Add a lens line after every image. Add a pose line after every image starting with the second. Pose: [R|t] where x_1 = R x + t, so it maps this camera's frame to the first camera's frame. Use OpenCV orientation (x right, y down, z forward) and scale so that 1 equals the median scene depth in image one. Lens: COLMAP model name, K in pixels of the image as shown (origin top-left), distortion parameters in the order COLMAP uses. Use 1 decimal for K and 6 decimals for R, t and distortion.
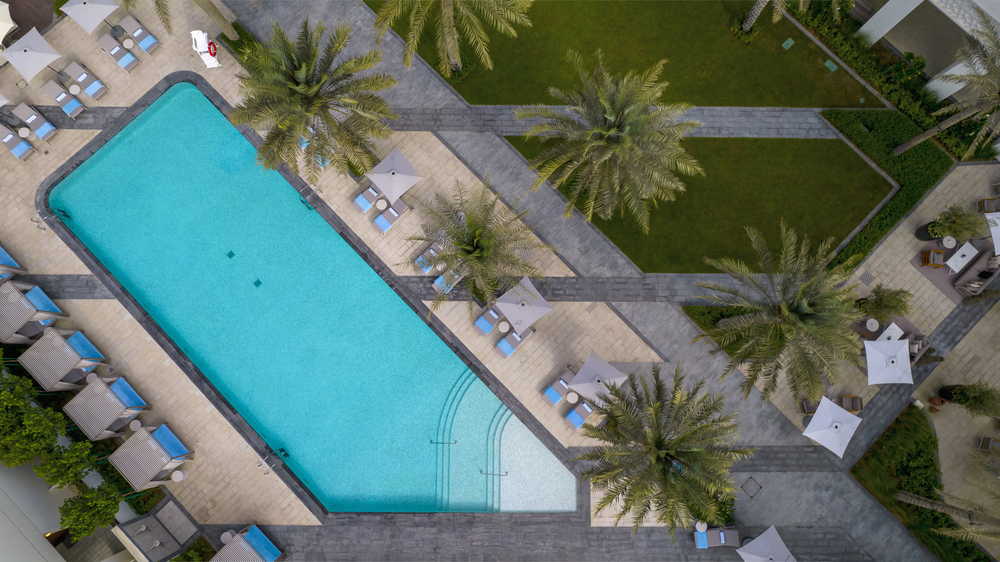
lens RADIAL K [[620.1, 0, 500.0], [0, 620.1, 281.0], [0, 0, 1]] dist [-0.053213, 0.092636]
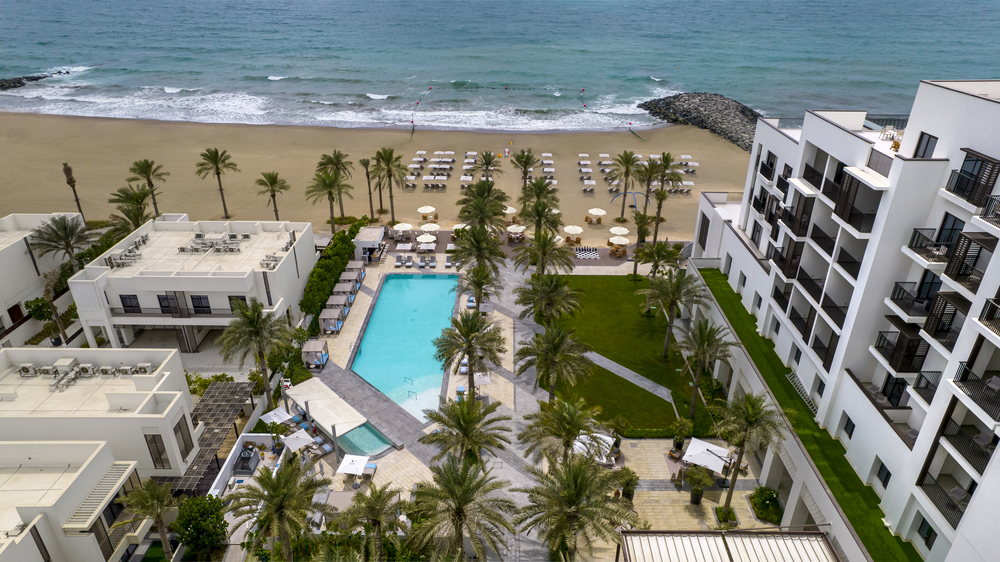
lens RADIAL K [[620.1, 0, 500.0], [0, 620.1, 281.0], [0, 0, 1]] dist [-0.053213, 0.092636]
pose [[0.707869, 0.328706, -0.625199, 1.243152], [-0.699723, 0.447233, -0.557109, 0.999999], [0.096484, 0.831826, 0.546586, -0.352761]]
